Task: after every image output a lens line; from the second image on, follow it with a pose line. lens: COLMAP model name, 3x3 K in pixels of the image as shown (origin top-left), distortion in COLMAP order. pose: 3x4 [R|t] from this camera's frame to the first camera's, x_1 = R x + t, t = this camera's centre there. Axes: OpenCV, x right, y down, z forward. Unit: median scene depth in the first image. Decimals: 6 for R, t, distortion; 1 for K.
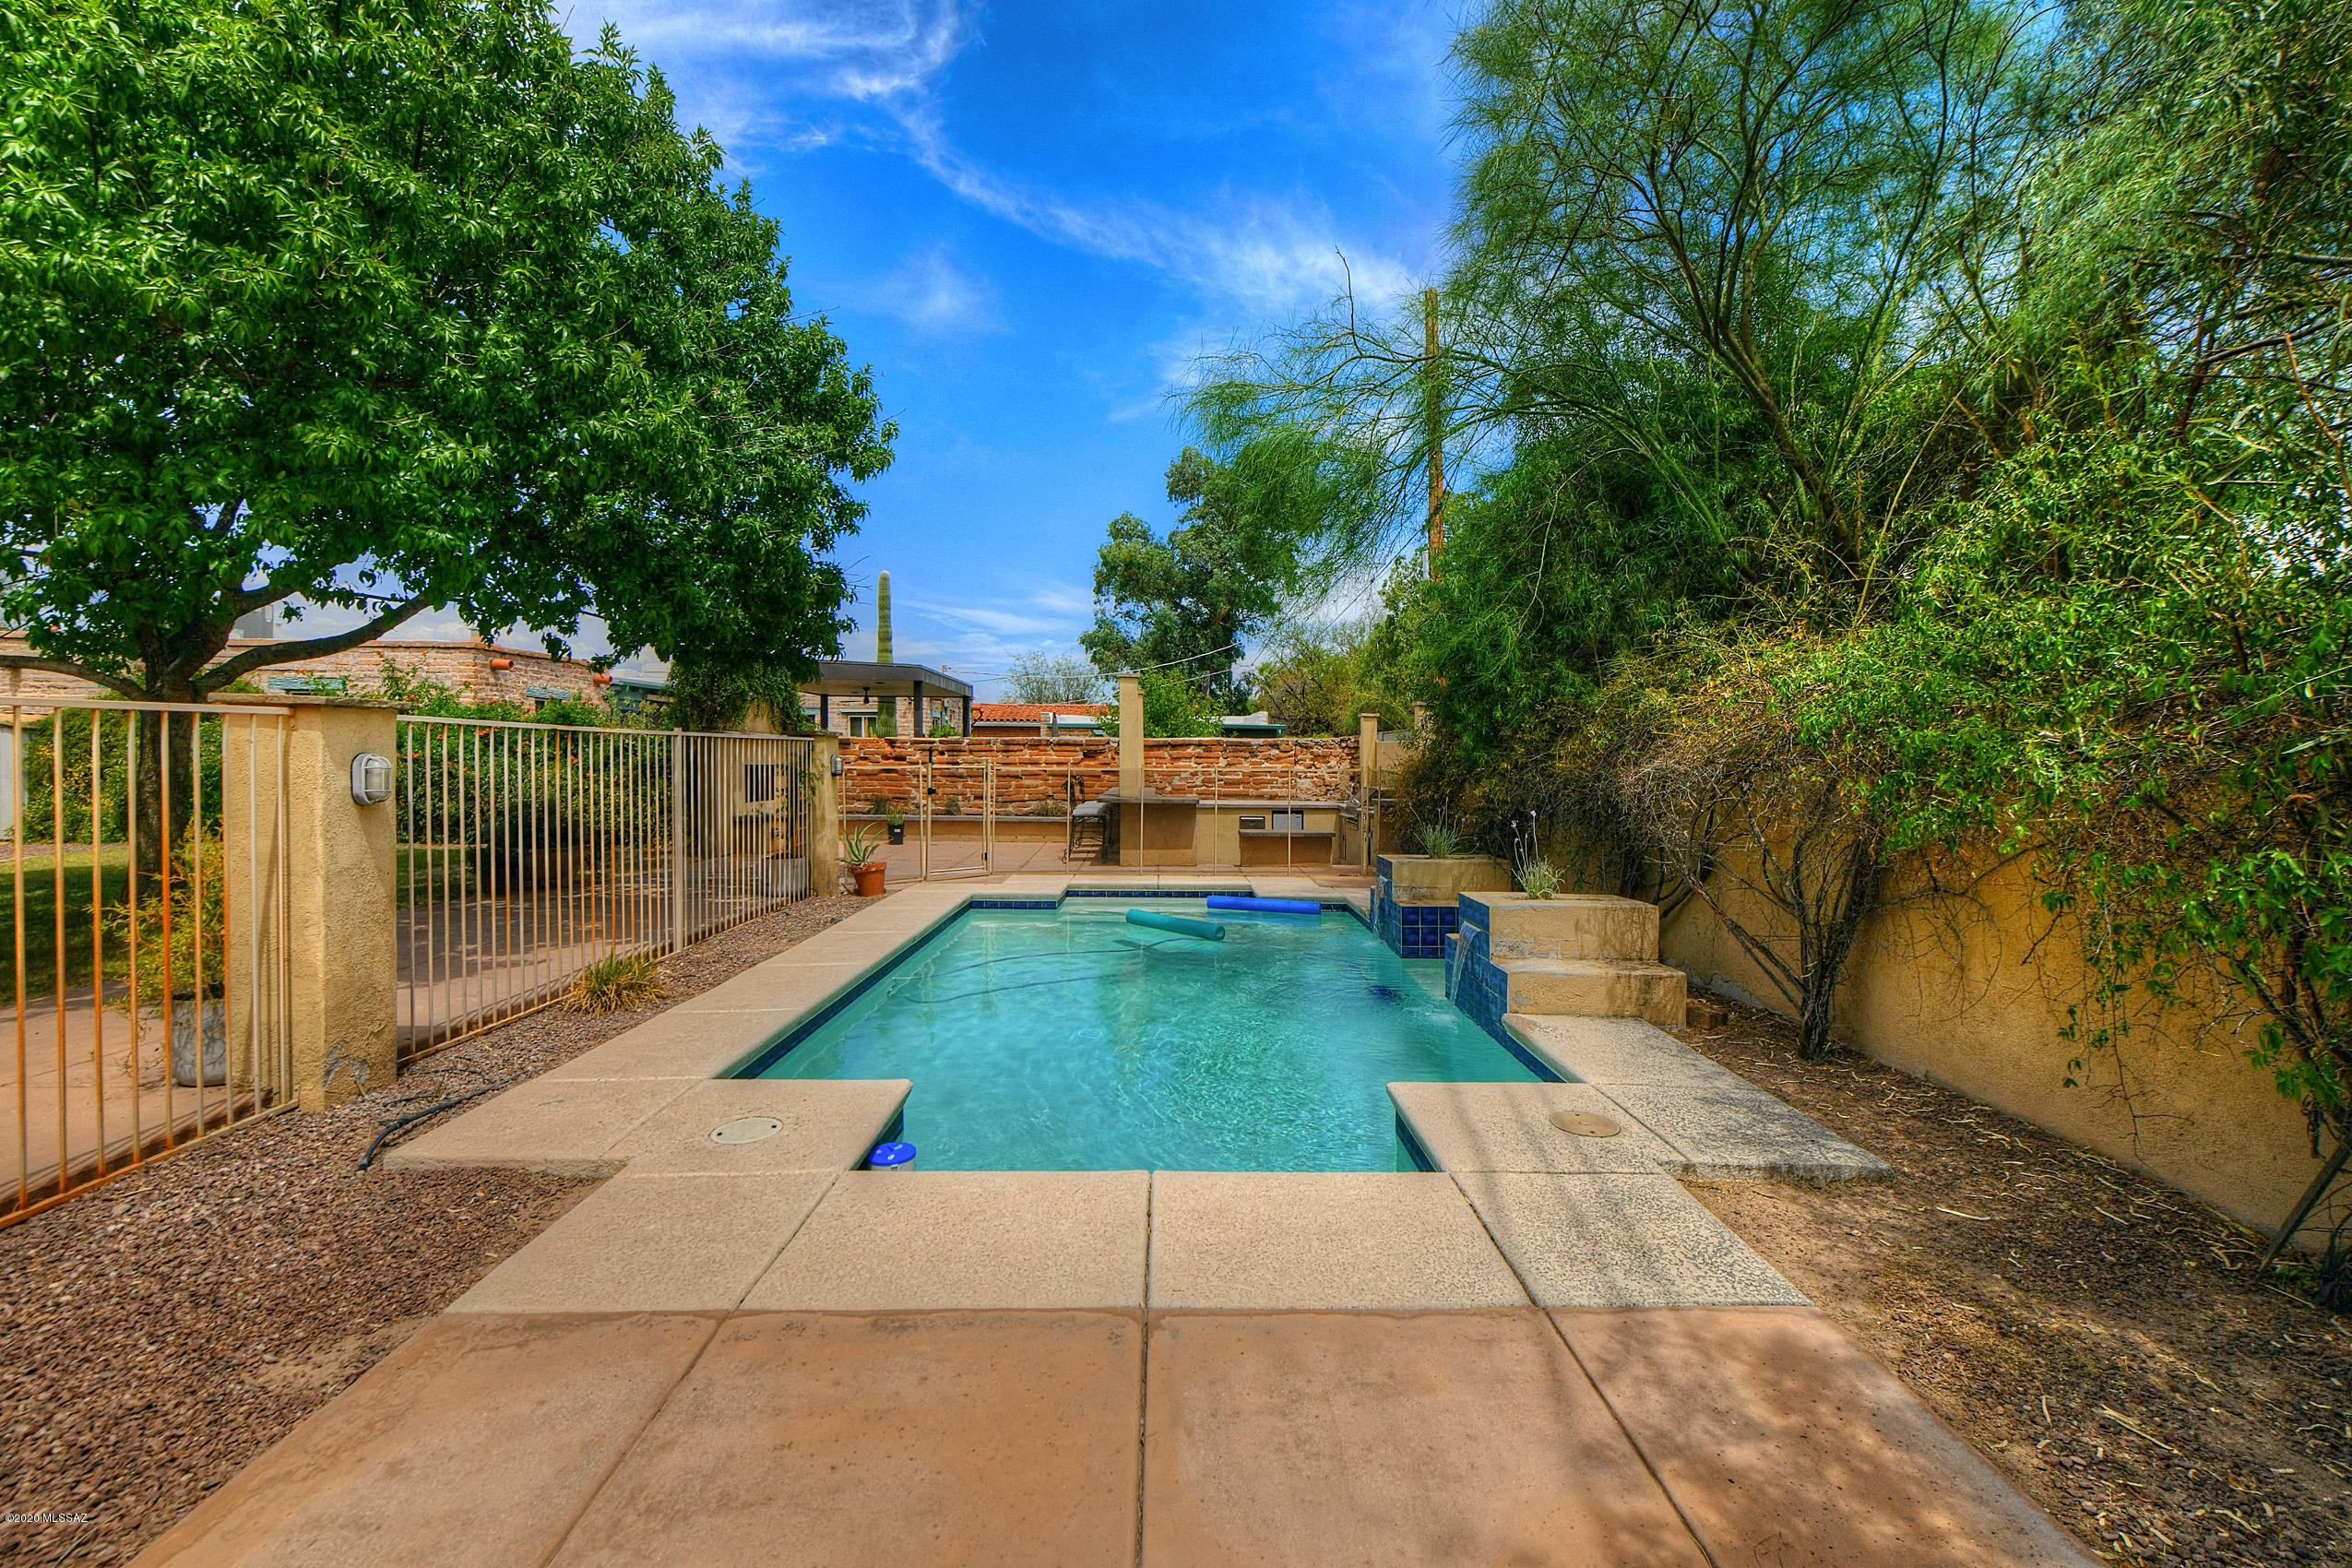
lens RADIAL K [[1081.1, 0, 1176.0], [0, 1081.1, 784.0], [0, 0, 1]] dist [0.000746, -0.000356]
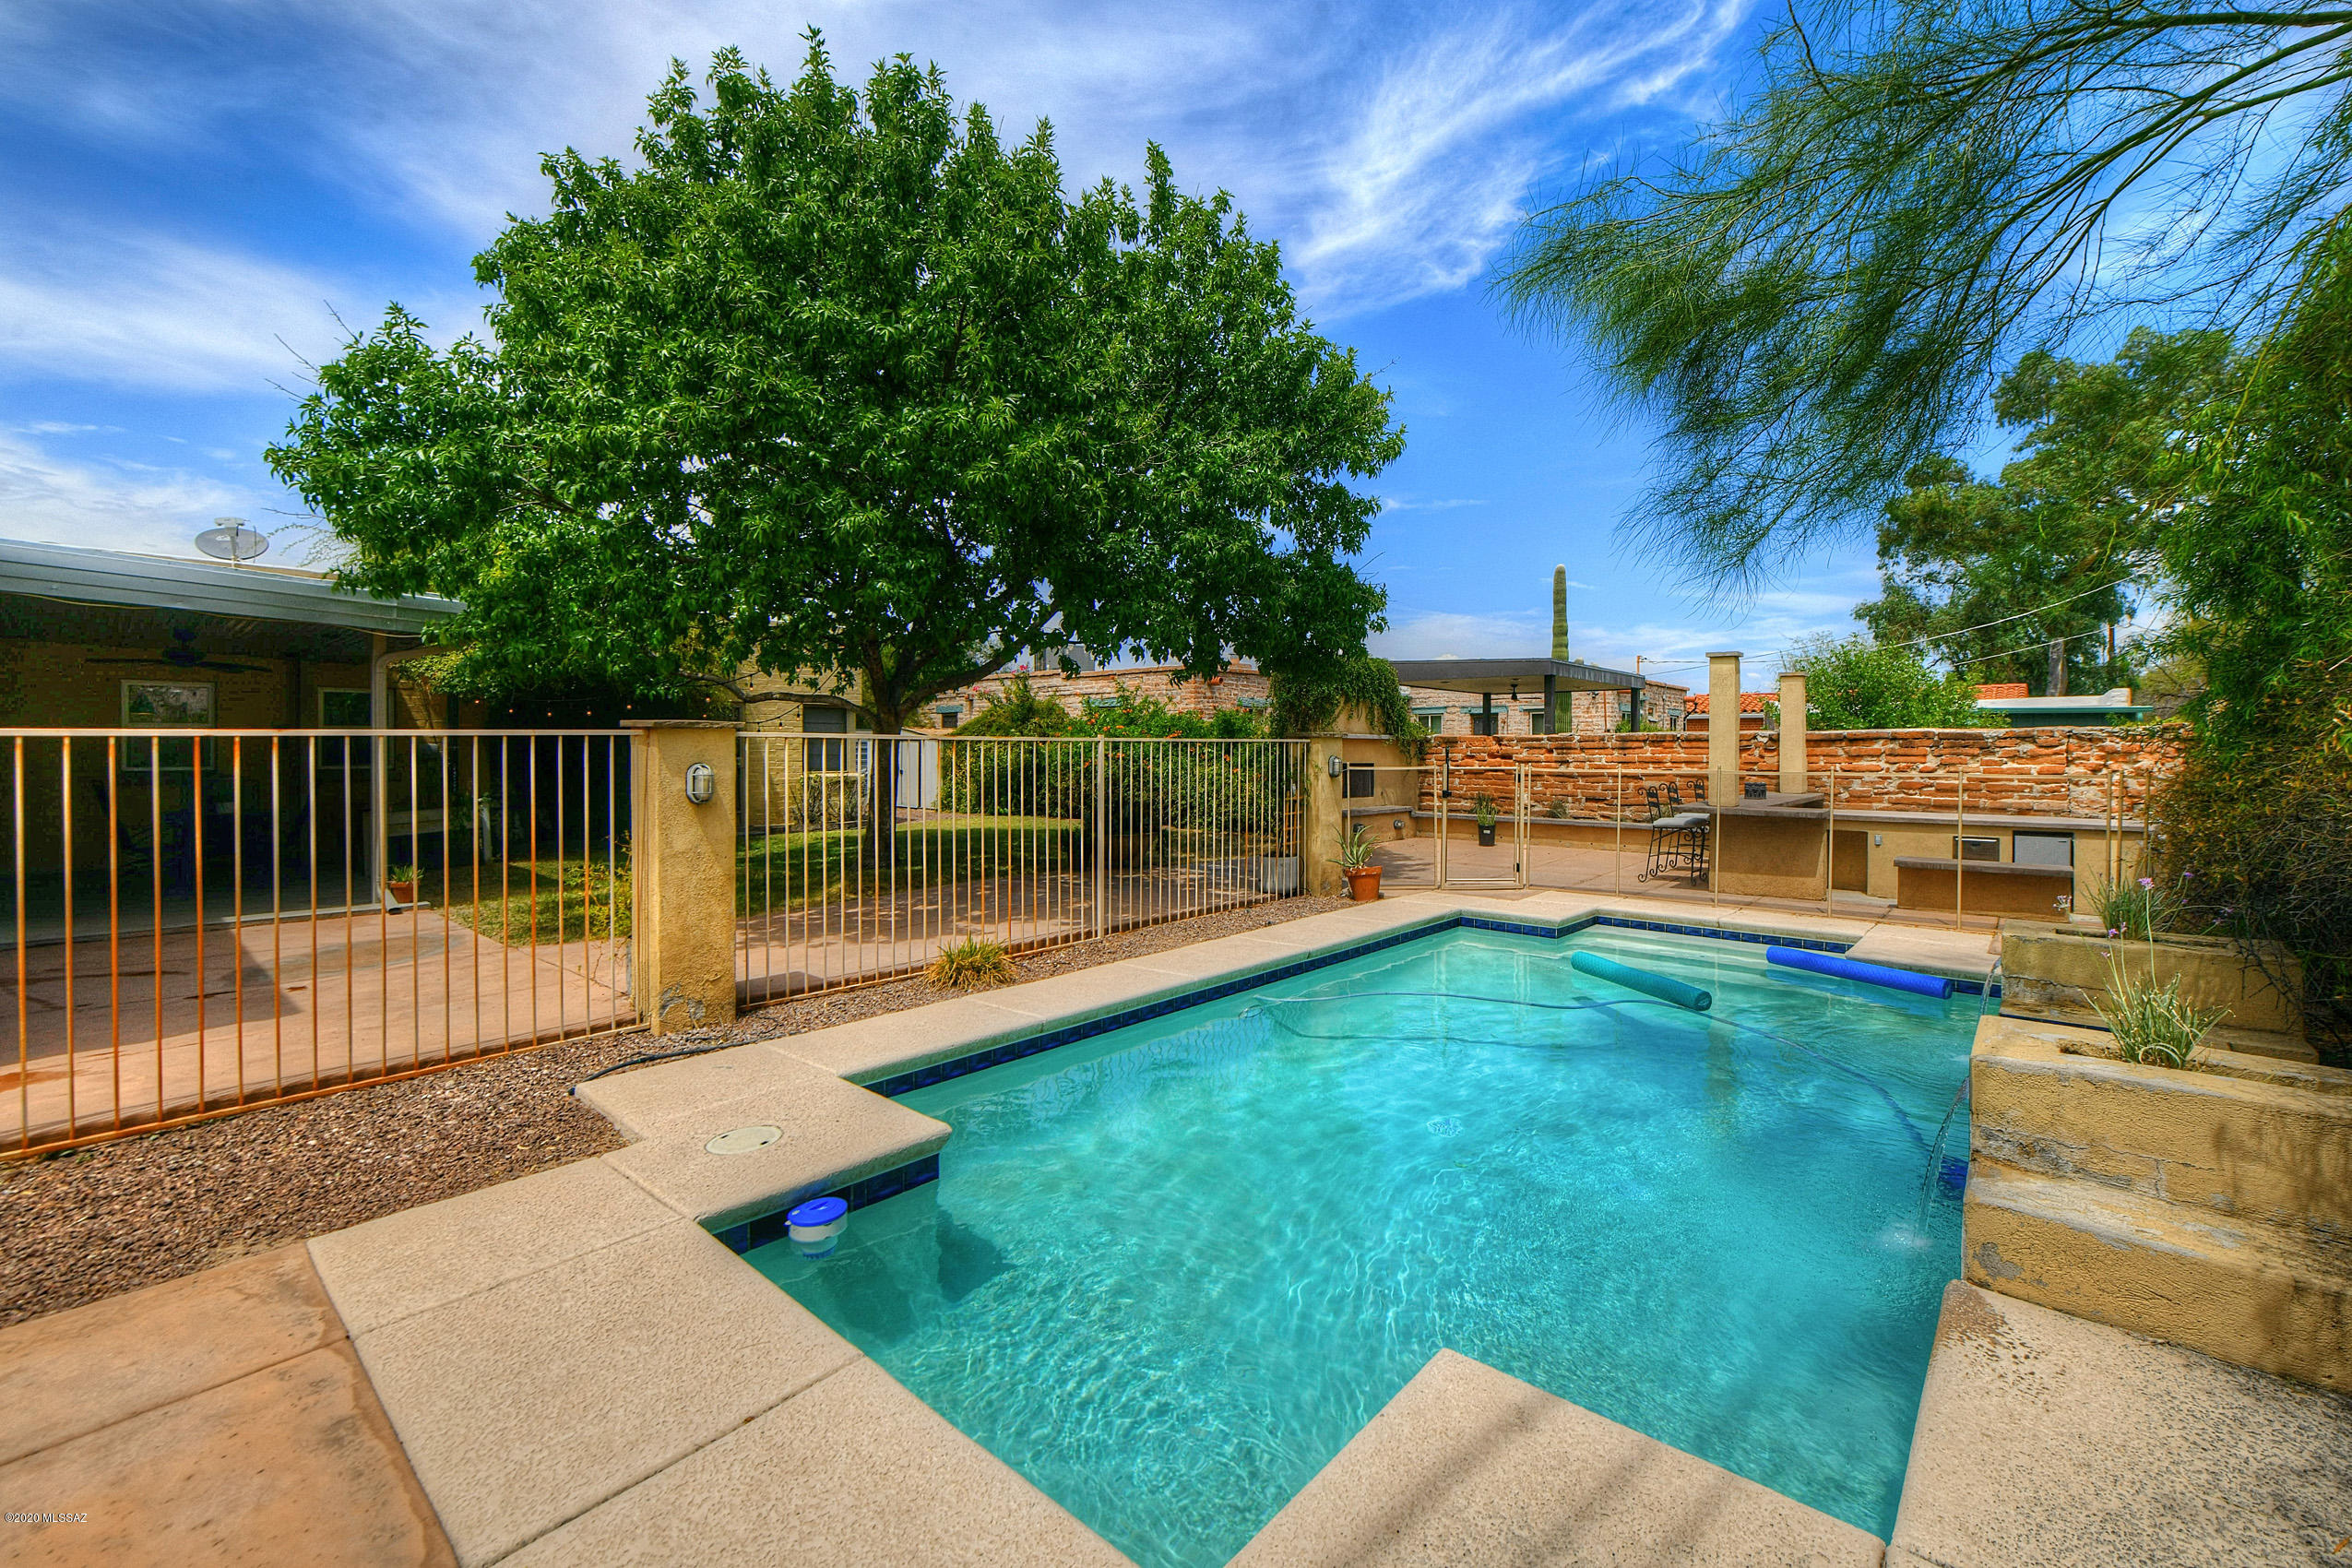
lens RADIAL K [[984.9, 0, 1137.1], [0, 984.9, 766.5], [0, 0, 1]] dist [0.002394, -0.004918]
pose [[0.719888, 0.005589, -0.694068, 0.118670], [-0.012394, 0.999912, -0.004803, -0.006680], [0.693980, 0.012060, 0.719893, 0.138480]]
